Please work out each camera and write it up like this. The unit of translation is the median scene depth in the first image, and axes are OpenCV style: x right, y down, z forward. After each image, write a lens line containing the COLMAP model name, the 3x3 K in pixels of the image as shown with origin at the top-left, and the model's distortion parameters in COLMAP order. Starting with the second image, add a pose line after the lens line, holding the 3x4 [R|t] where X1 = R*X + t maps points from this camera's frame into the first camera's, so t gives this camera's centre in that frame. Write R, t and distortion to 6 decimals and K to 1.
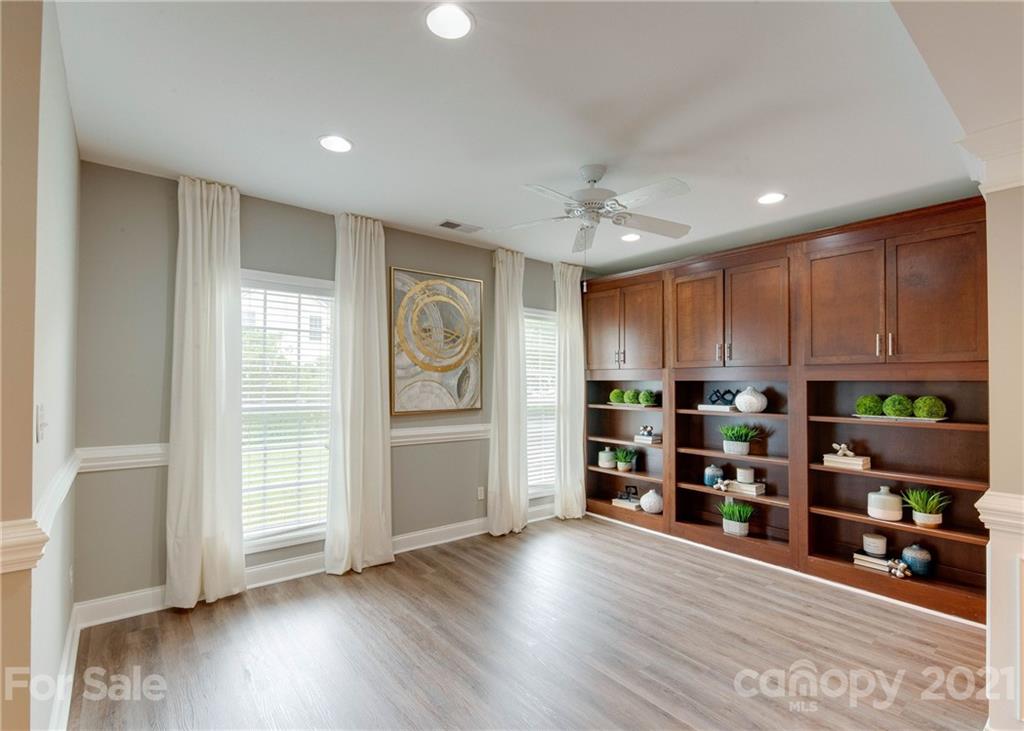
lens RADIAL K [[494.7, 0, 522.4], [0, 494.7, 377.5], [0, 0, 1]] dist [0.003298, 0.000328]
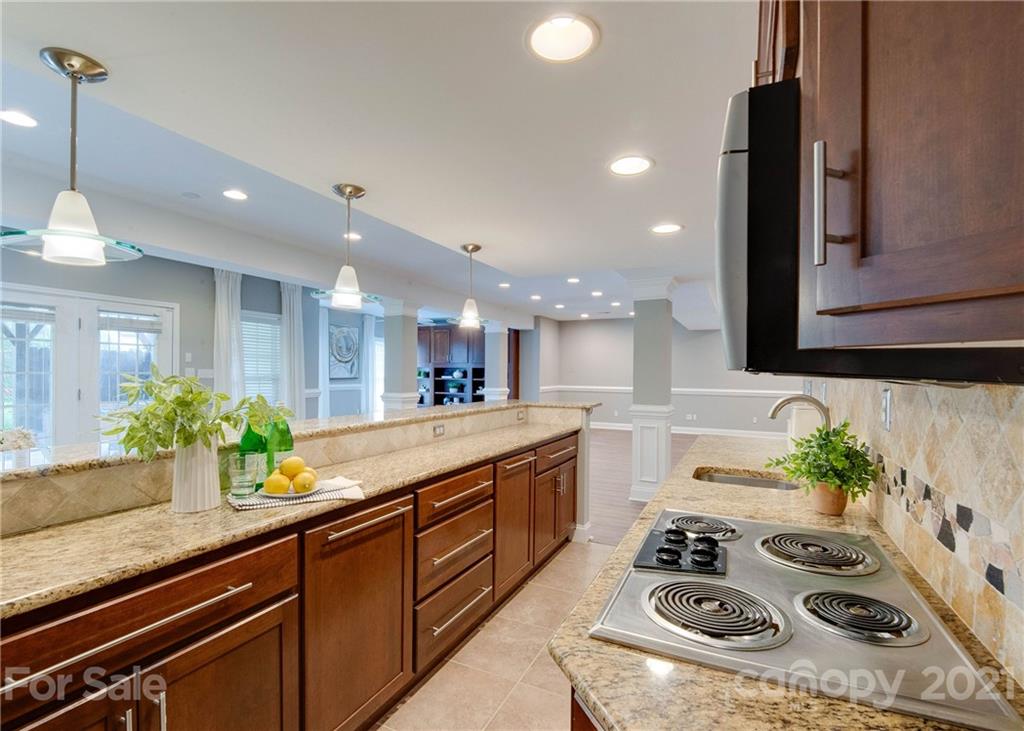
lens RADIAL K [[494.7, 0, 522.4], [0, 494.7, 377.5], [0, 0, 1]] dist [0.003298, 0.000328]
pose [[0.901400, 0.000967, 0.432986, -0.436761], [-0.012287, 0.999652, 0.023348, -0.007524], [-0.432813, -0.026367, 0.901098, -1.683618]]
